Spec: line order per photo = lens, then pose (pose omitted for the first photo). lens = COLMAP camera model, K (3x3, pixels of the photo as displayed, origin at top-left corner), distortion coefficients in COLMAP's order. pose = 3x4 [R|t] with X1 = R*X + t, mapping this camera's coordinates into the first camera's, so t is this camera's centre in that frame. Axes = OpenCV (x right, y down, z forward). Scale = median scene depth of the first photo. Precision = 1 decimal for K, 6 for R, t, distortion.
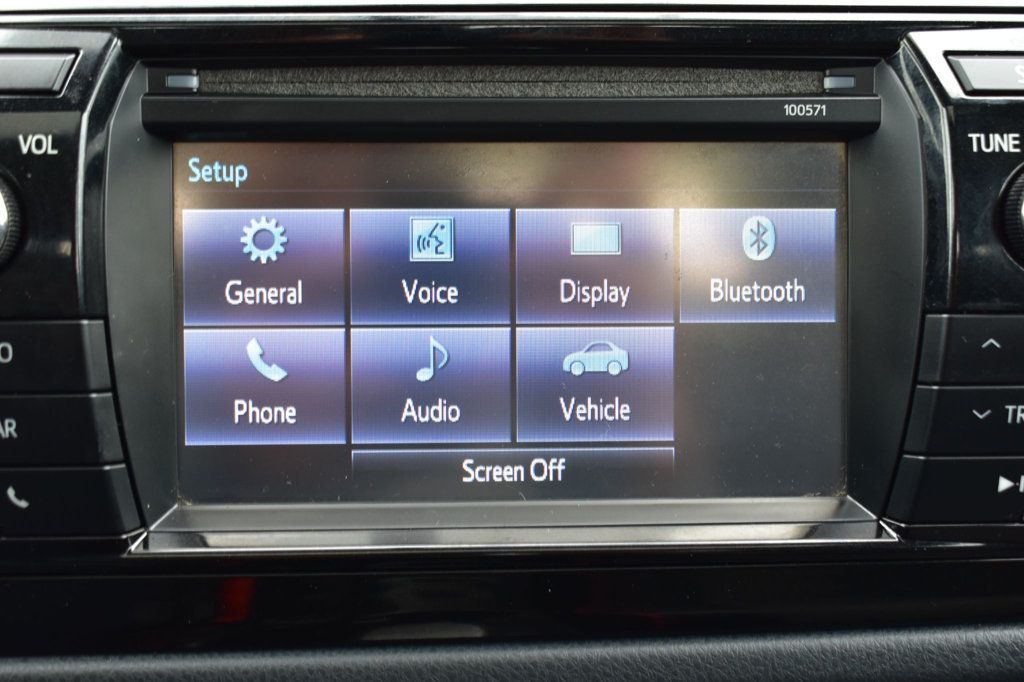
lens RADIAL K [[1525.2, 0, 512.0], [0, 1525.2, 341.0], [0, 0, 1]] dist [-0.032853, 0.024915]
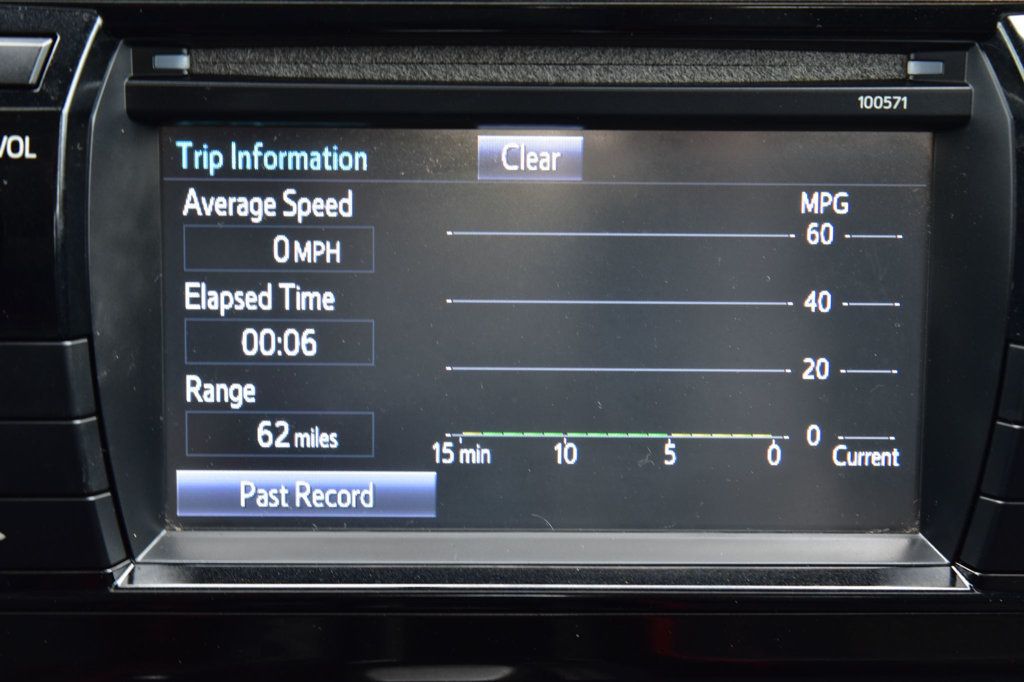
lens RADIAL K [[2333.4, 0, 512.0], [0, 2333.4, 341.0], [0, 0, 1]] dist [0.074115, -0.113166]
pose [[0.999314, 0.019999, -0.031160, 0.025307], [-0.015978, 0.992115, 0.124309, -0.180018], [0.033400, -0.123725, 0.991754, -0.350797]]
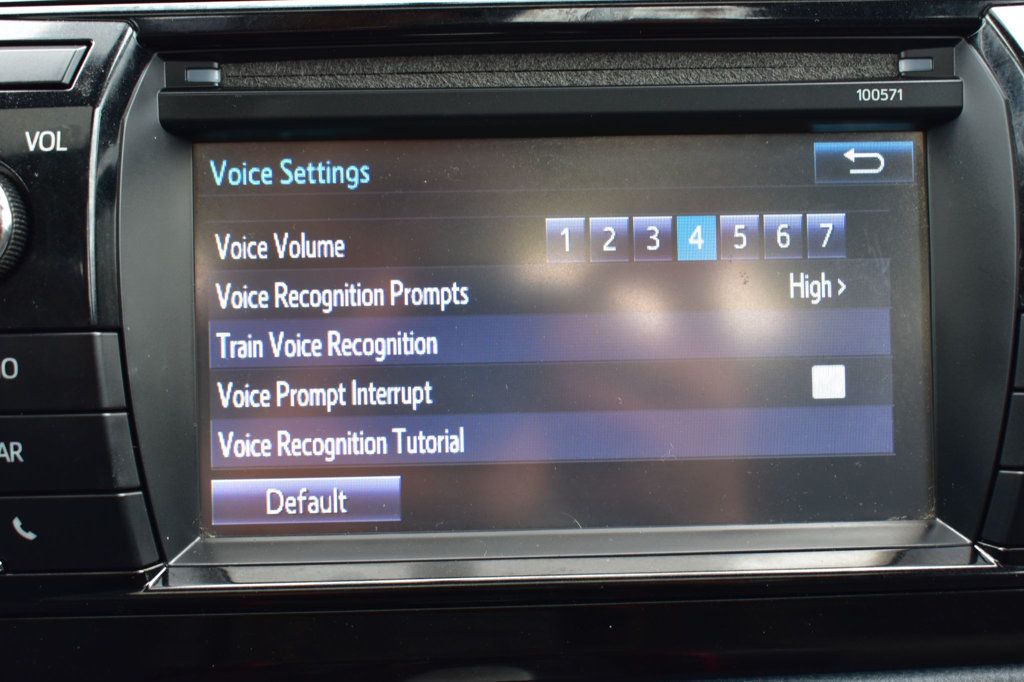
lens RADIAL K [[1525.2, 0, 512.0], [0, 1525.2, 341.0], [0, 0, 1]] dist [-0.032853, 0.024915]
pose [[0.999633, -0.016273, -0.021676, -0.011352], [0.015171, 0.998631, -0.050058, 0.038946], [0.022461, 0.049711, 0.998511, 0.088612]]
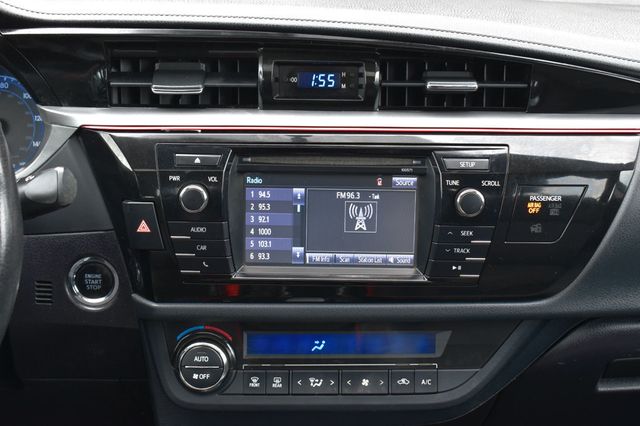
lens RADIAL K [[953.3, 0, 320.0], [0, 953.3, 213.0], [0, 0, 1]] dist [-0.032853, 0.024915]
pose [[0.998716, 0.028492, -0.041891, 0.077215], [-0.023623, 0.993377, 0.112450, -0.310876], [0.044817, -0.111316, 0.992774, -1.423131]]
